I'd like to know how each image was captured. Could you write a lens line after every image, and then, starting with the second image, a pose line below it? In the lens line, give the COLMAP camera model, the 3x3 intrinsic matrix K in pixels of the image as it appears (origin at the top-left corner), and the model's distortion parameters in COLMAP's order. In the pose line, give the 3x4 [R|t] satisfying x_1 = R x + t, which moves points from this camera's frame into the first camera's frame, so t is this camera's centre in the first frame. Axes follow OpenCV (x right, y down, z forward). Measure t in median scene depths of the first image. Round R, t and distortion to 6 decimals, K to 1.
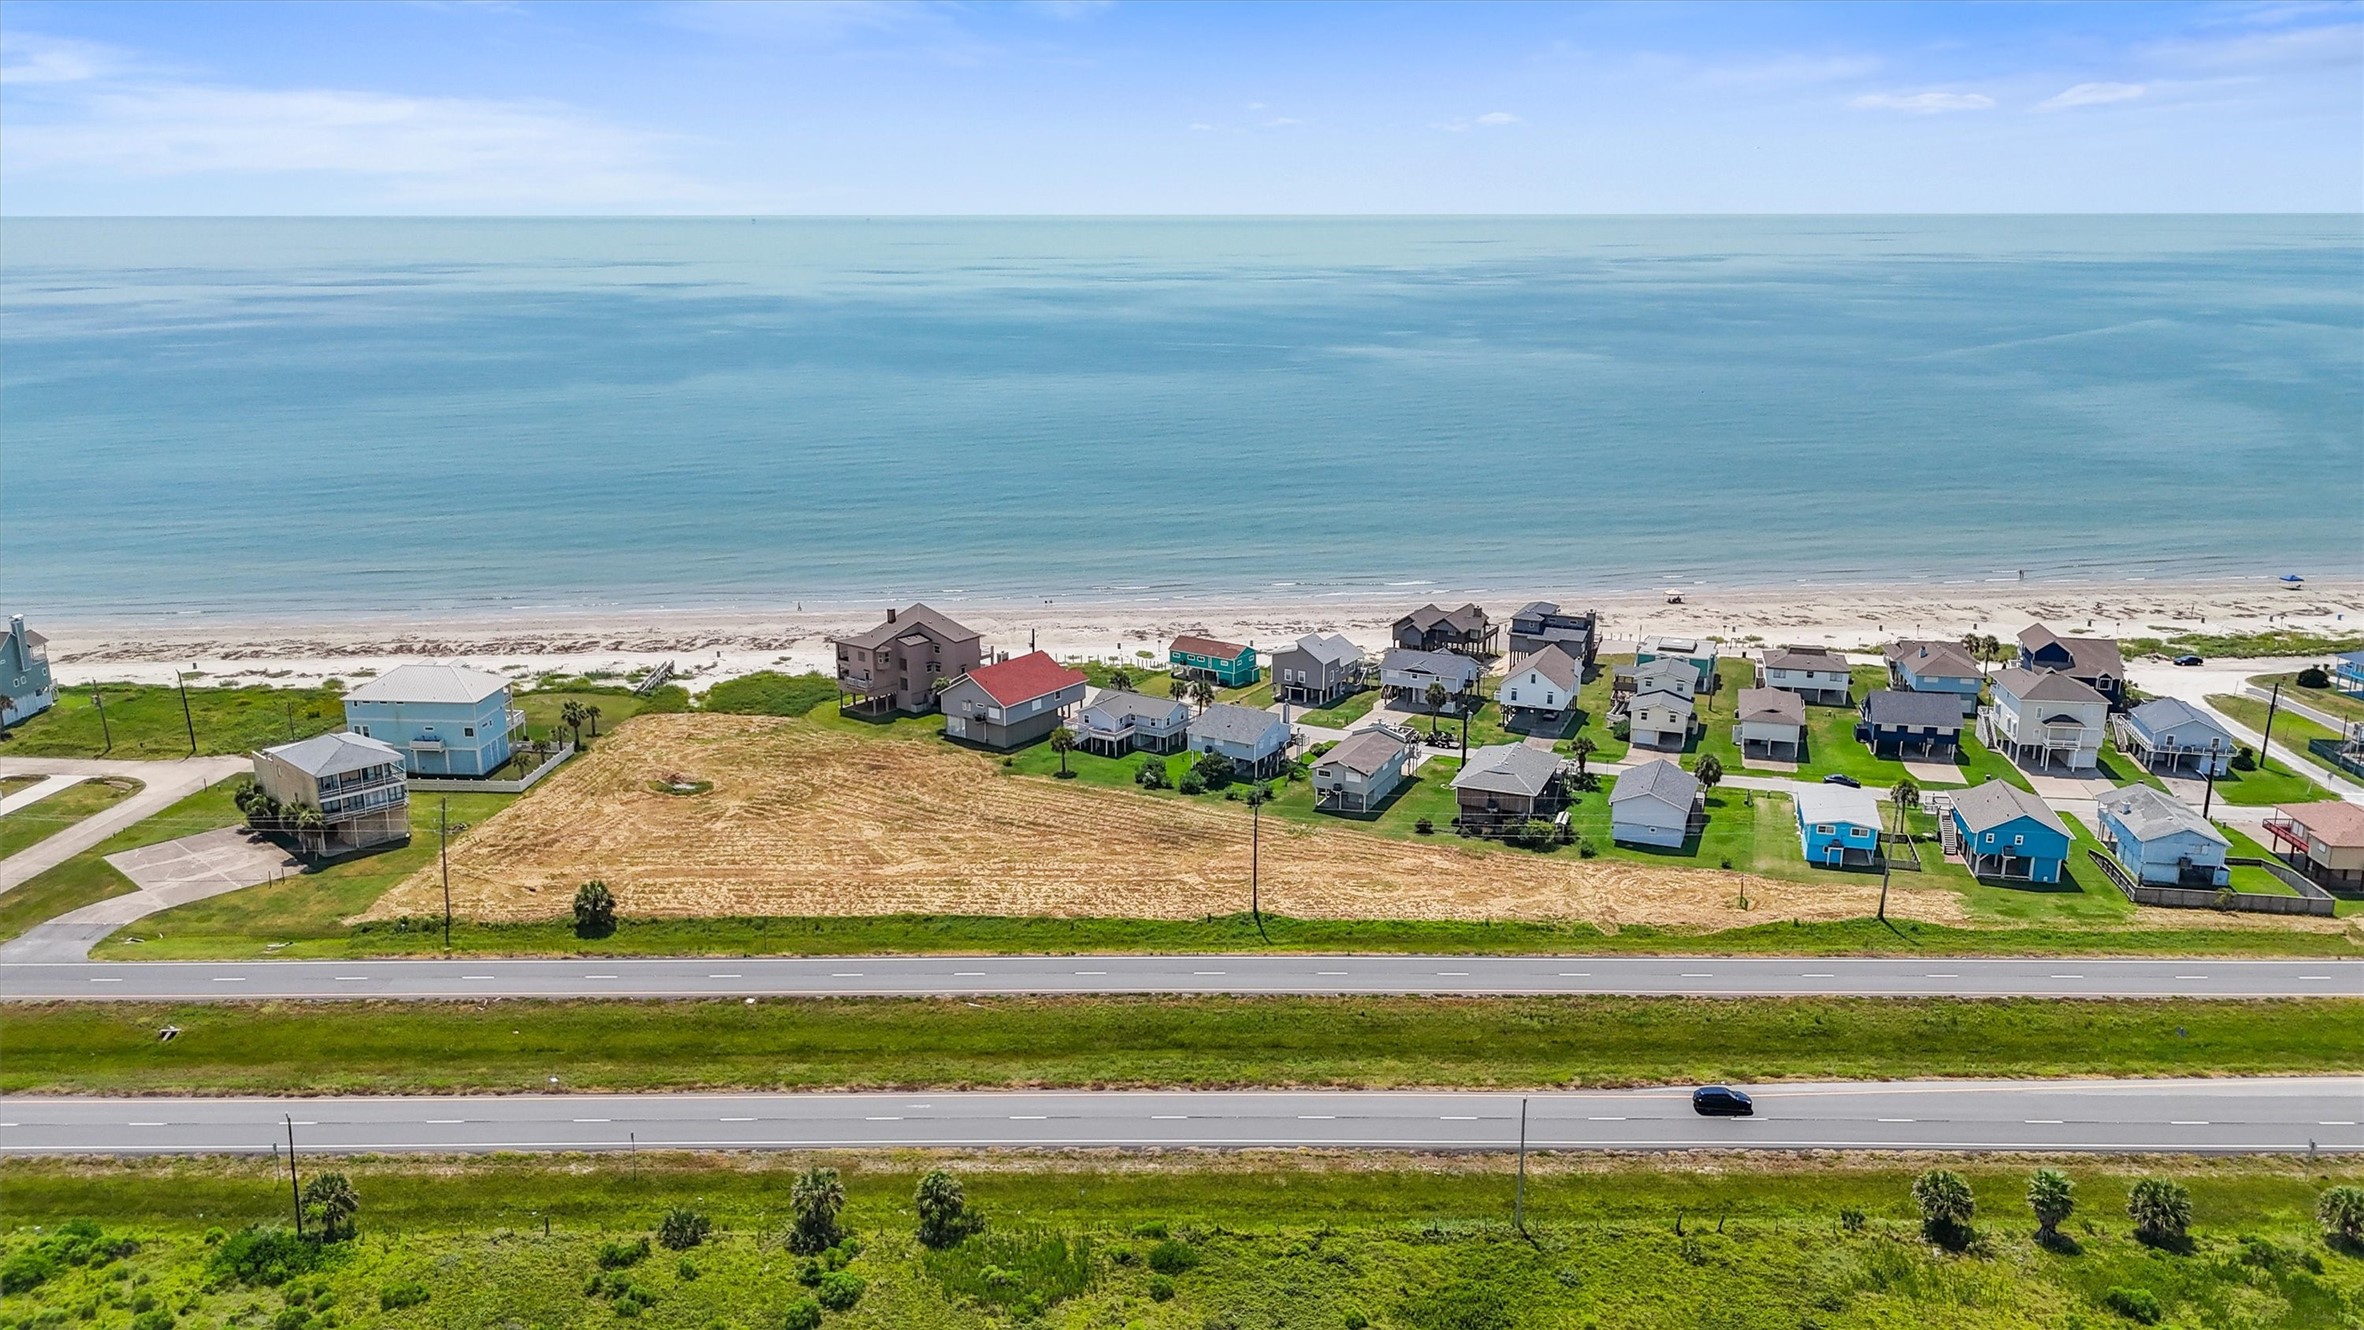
lens RADIAL K [[1747.8, 0, 1182.0], [0, 1747.8, 665.0], [0, 0, 1]] dist [0.068194, -0.064460]
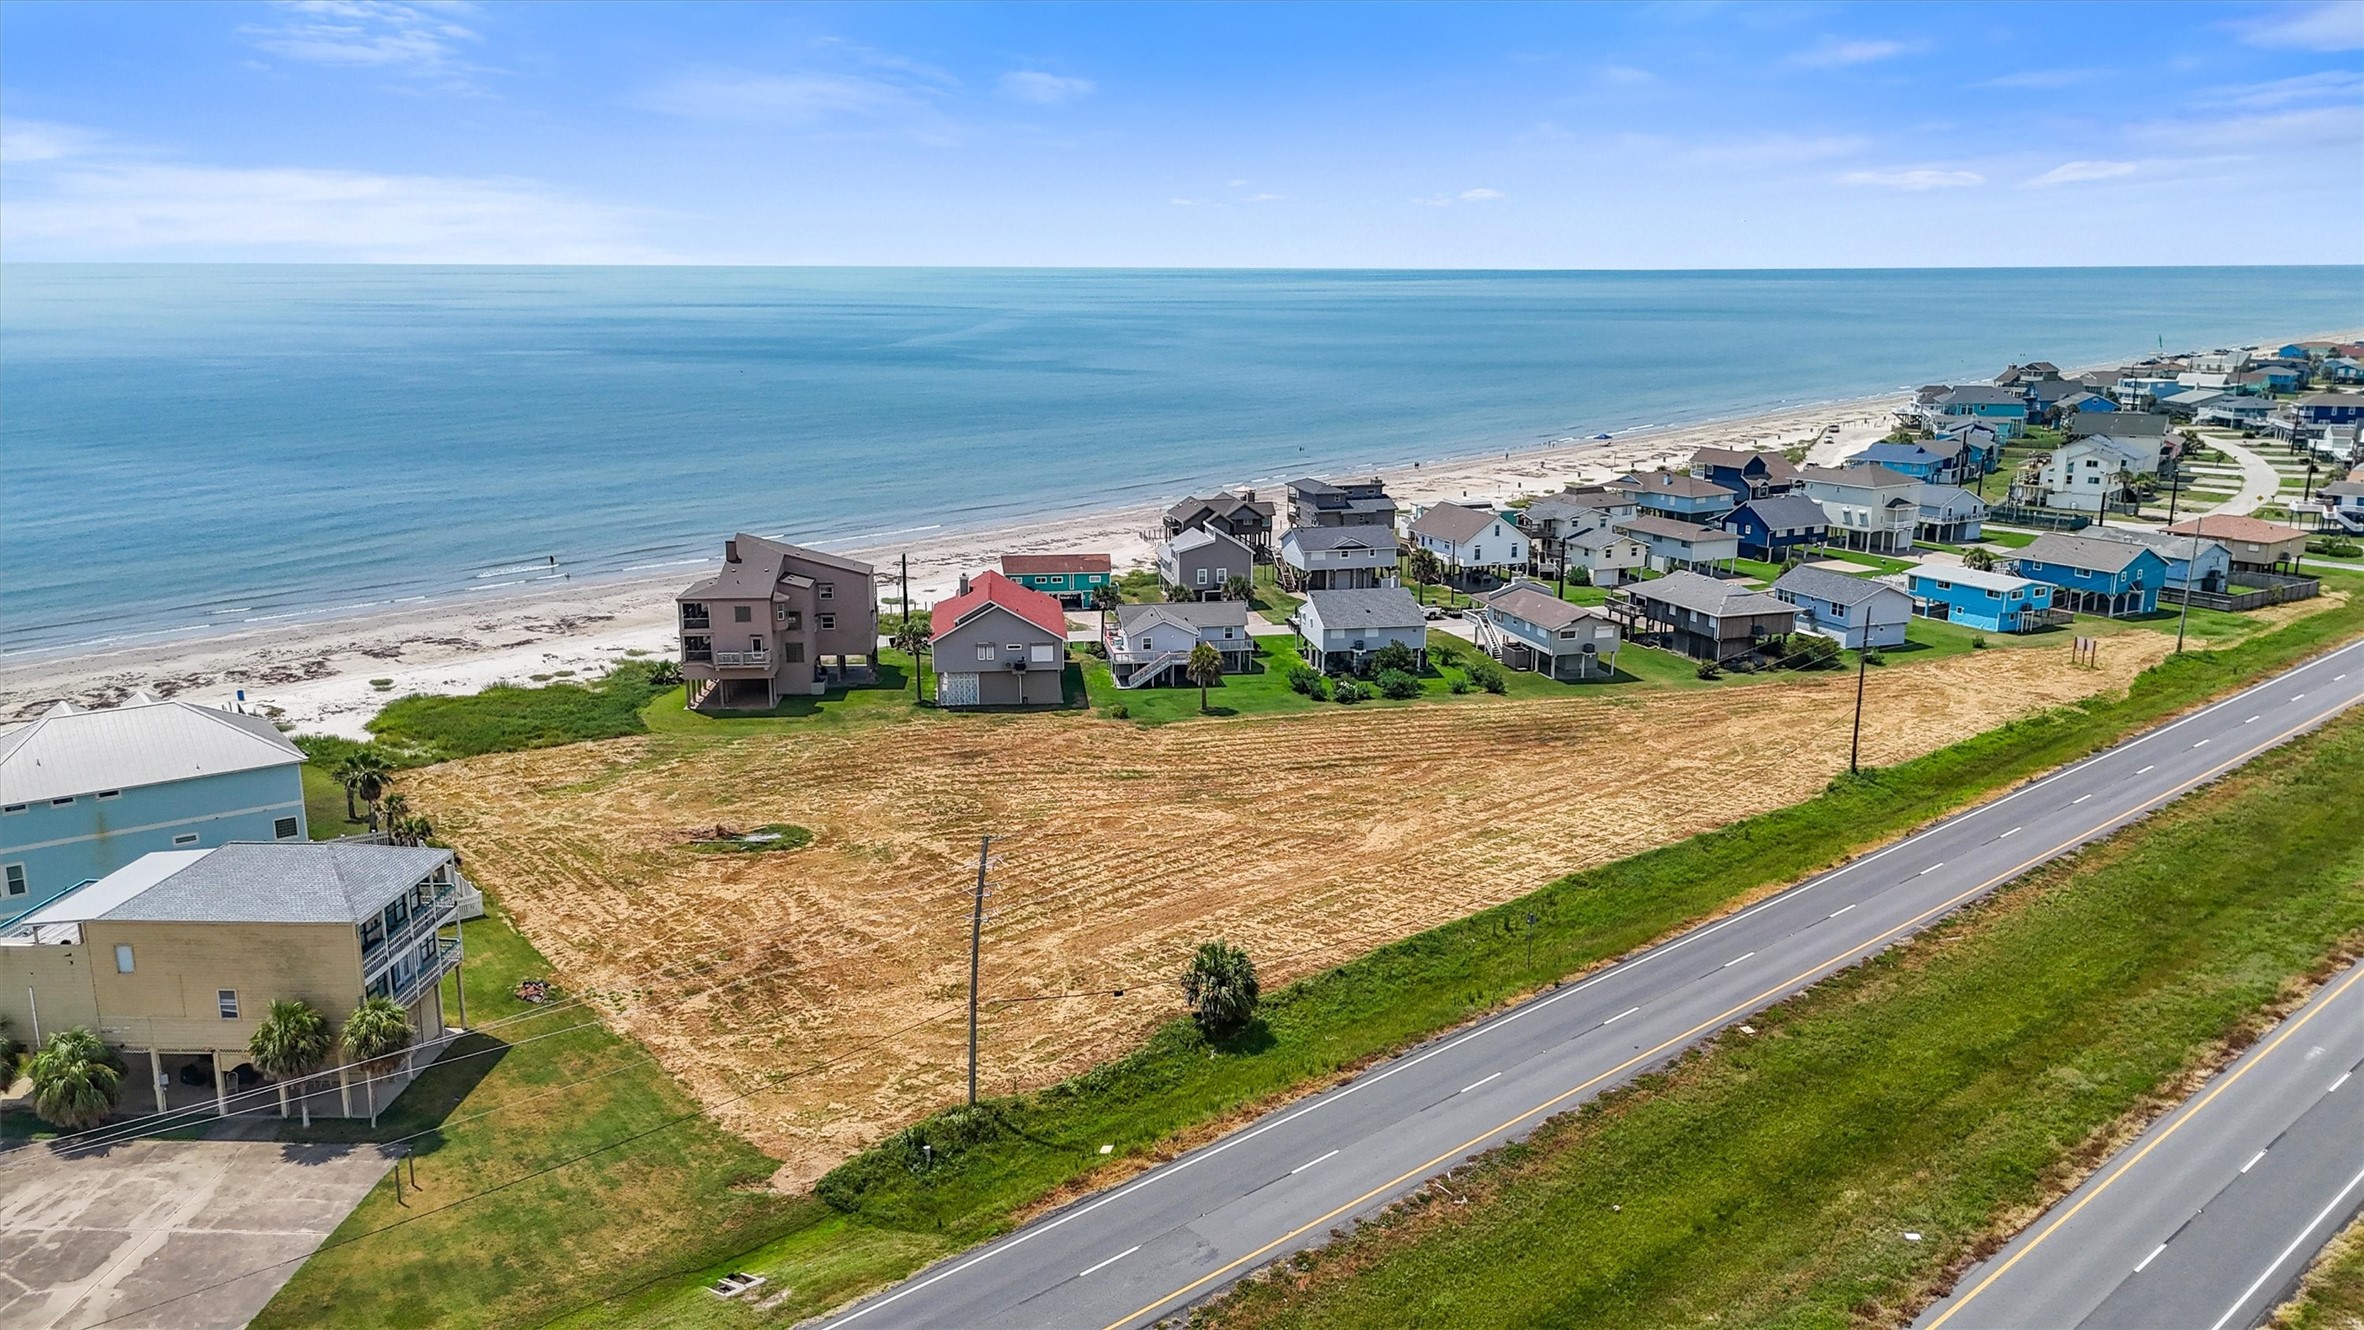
lens RADIAL K [[1747.8, 0, 1182.0], [0, 1747.8, 665.0], [0, 0, 1]] dist [0.068194, -0.064460]
pose [[0.746769, -0.149101, 0.648155, -0.585300], [0.166551, 0.985419, 0.034794, 0.020767], [-0.643892, 0.081968, 0.760713, 0.544295]]
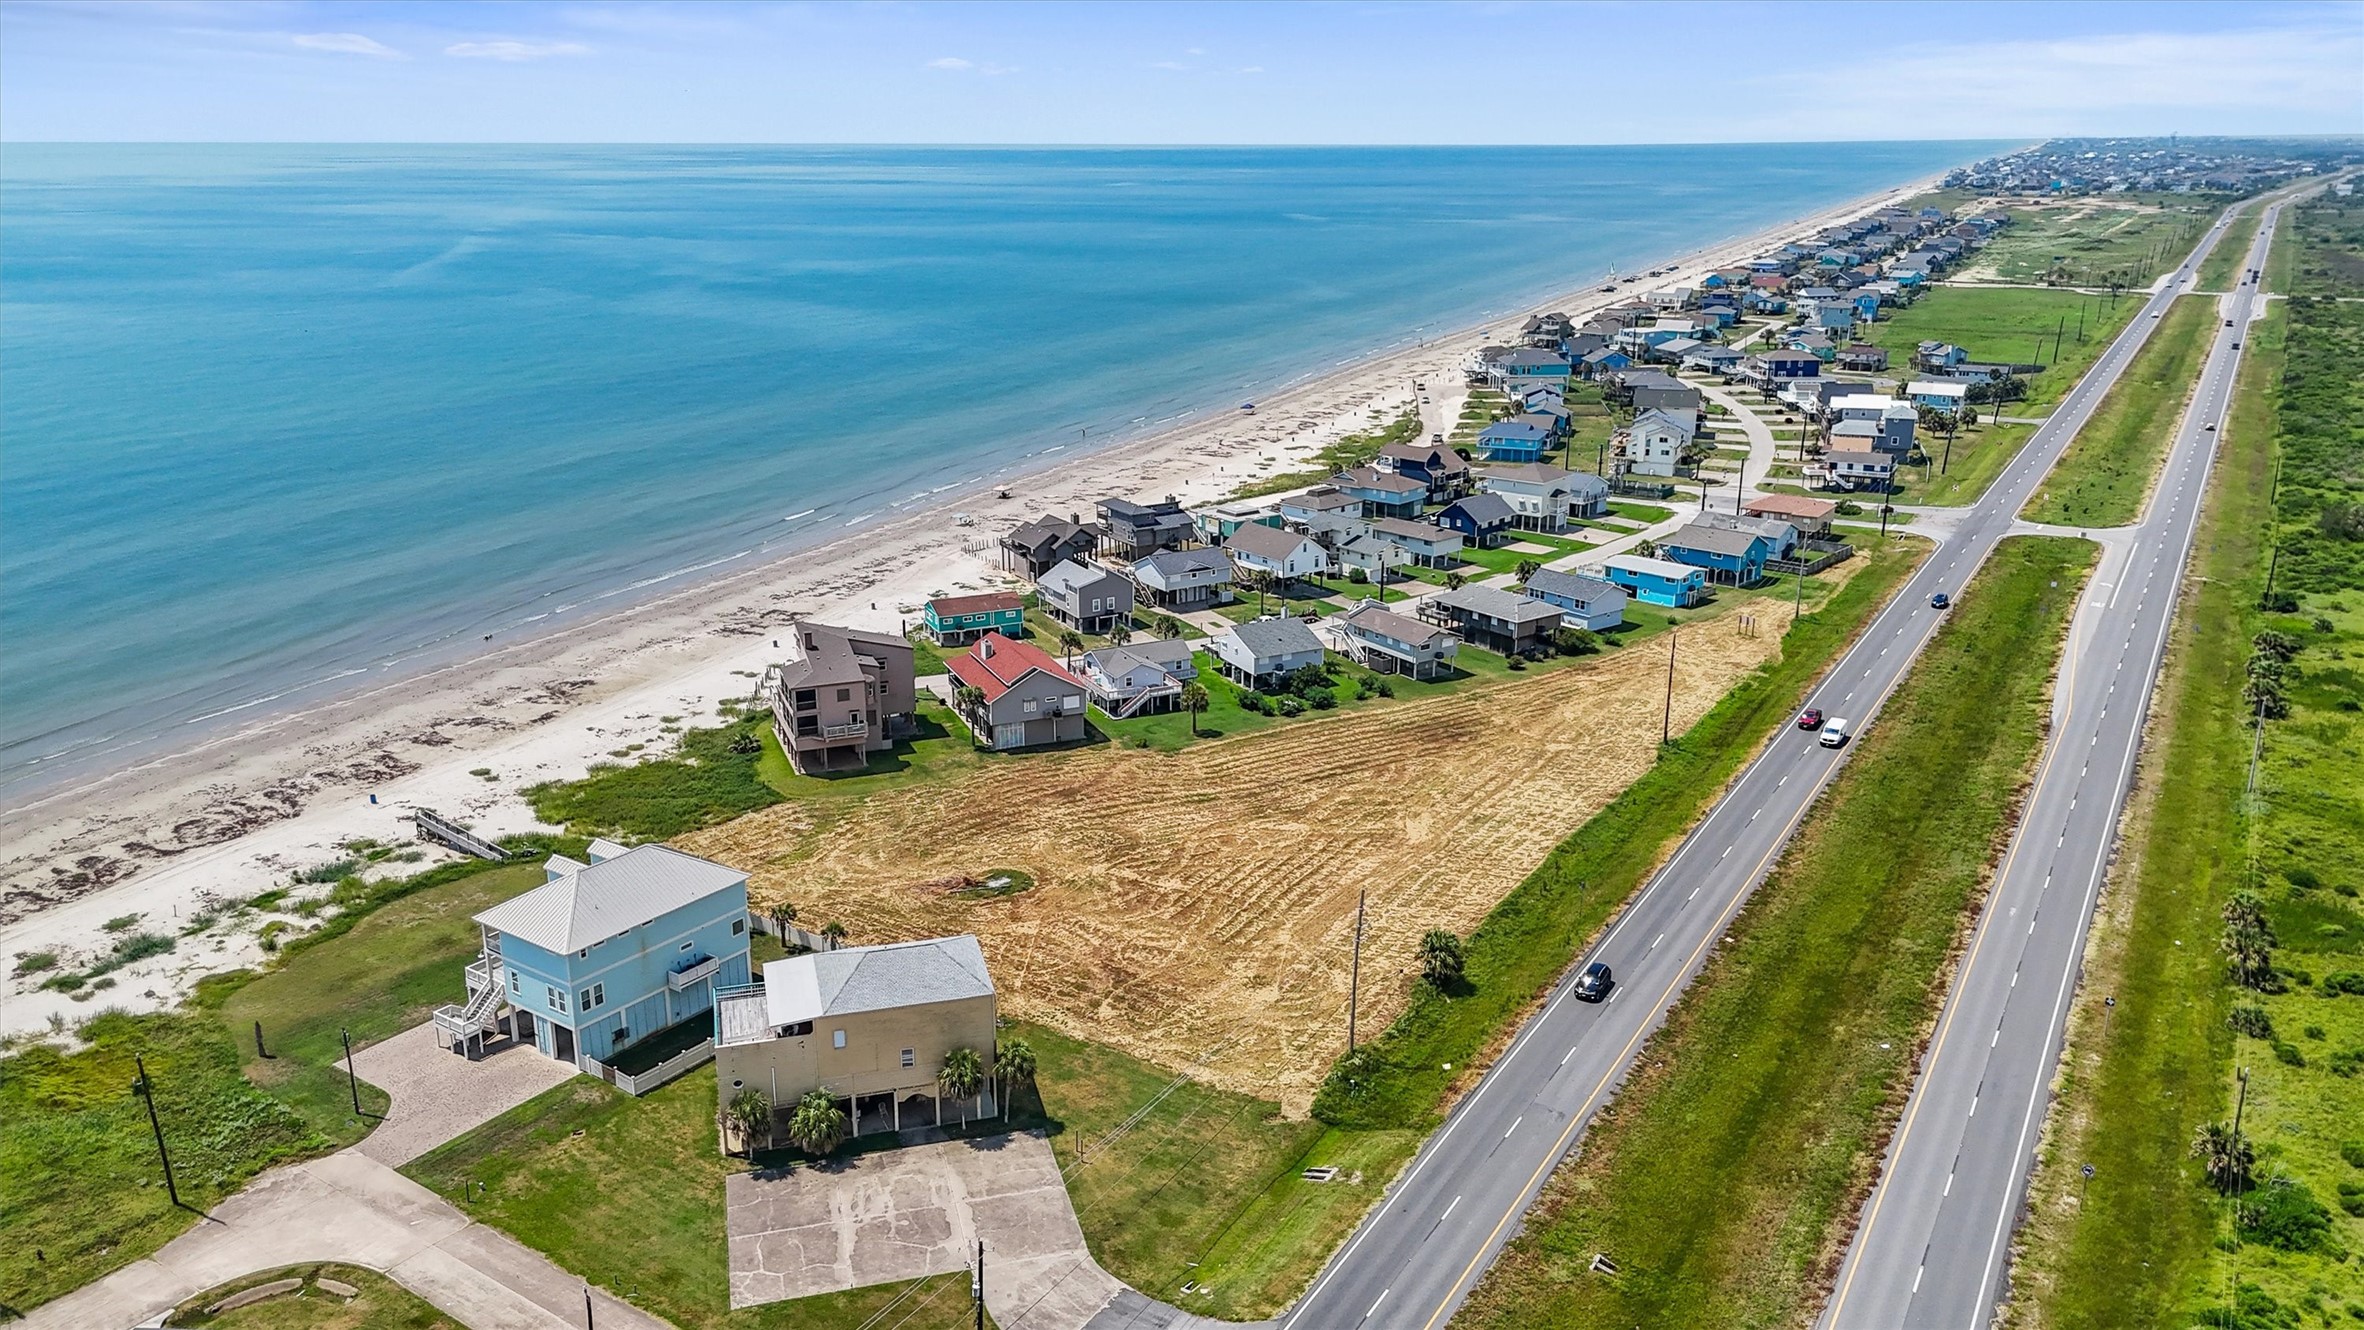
lens RADIAL K [[1757.3, 0, 1182.0], [0, 1757.3, 665.0], [0, 0, 1]] dist [0.067100, -0.061757]
pose [[0.514573, -0.247471, 0.820959, -0.916329], [0.216690, 0.963899, 0.154739, -0.130461], [-0.829615, 0.098269, 0.549620, 0.567581]]
